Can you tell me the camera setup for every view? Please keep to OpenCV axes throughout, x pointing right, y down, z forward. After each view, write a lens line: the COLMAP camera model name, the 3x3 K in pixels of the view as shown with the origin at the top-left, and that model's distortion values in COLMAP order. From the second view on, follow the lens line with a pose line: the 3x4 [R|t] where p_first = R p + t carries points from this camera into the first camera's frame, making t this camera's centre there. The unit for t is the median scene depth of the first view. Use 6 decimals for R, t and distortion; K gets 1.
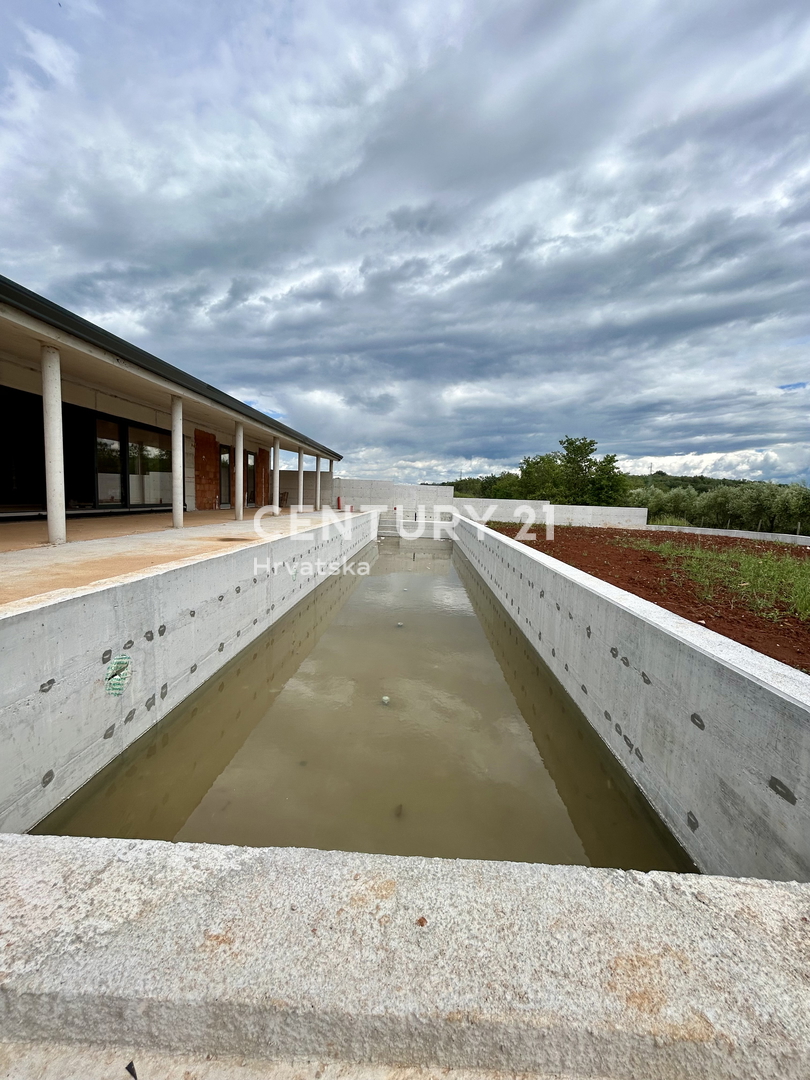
lens RADIAL K [[437.3, 0, 403.2], [0, 437.3, 551.0], [0, 0, 1]] dist [0.000679, 0.000766]
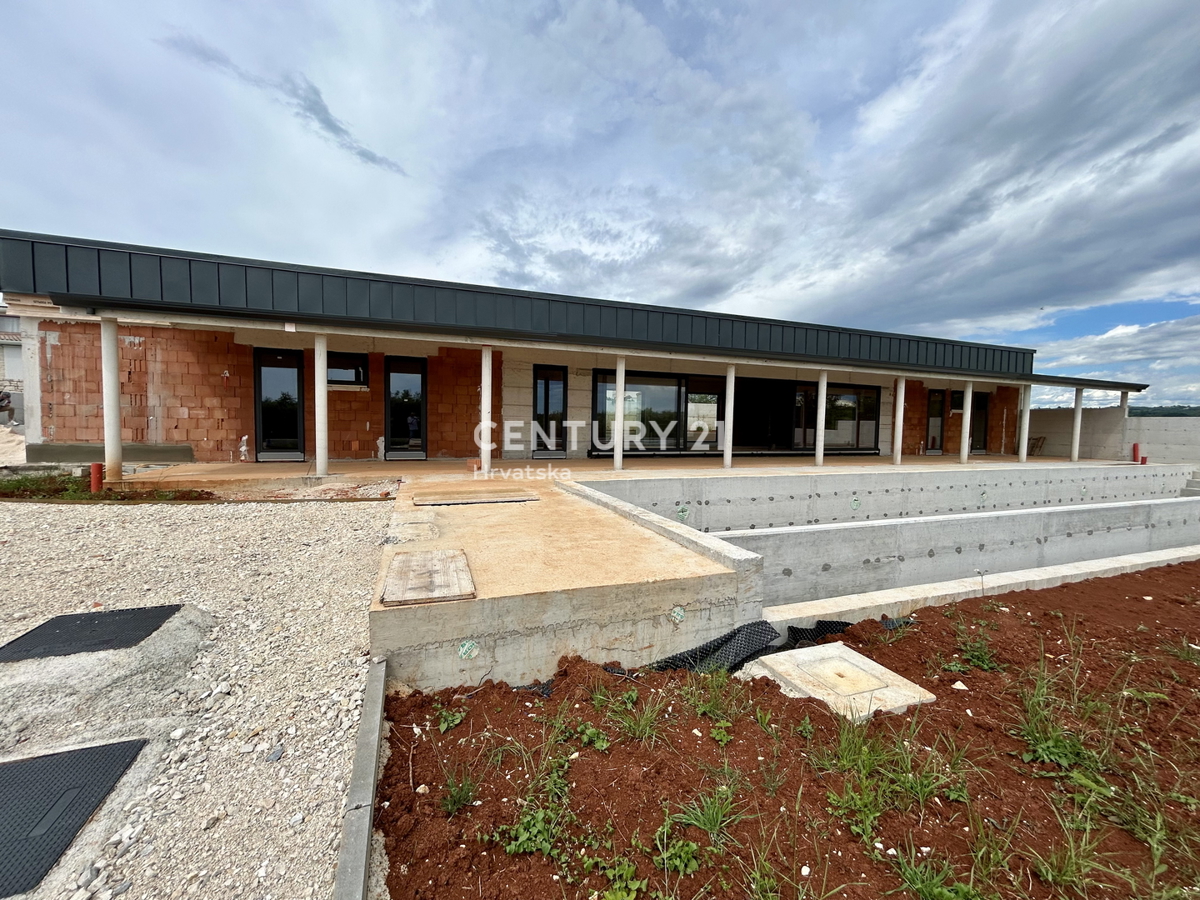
lens RADIAL K [[485.9, 0, 599.0], [0, 485.9, 462.1], [0, 0, 1]] dist [0.000679, 0.000766]
pose [[0.385436, 0.053408, -0.921188, 0.237125], [-0.119170, 0.992844, 0.007700, 0.002761], [0.915007, 0.106810, 0.389042, -0.080303]]
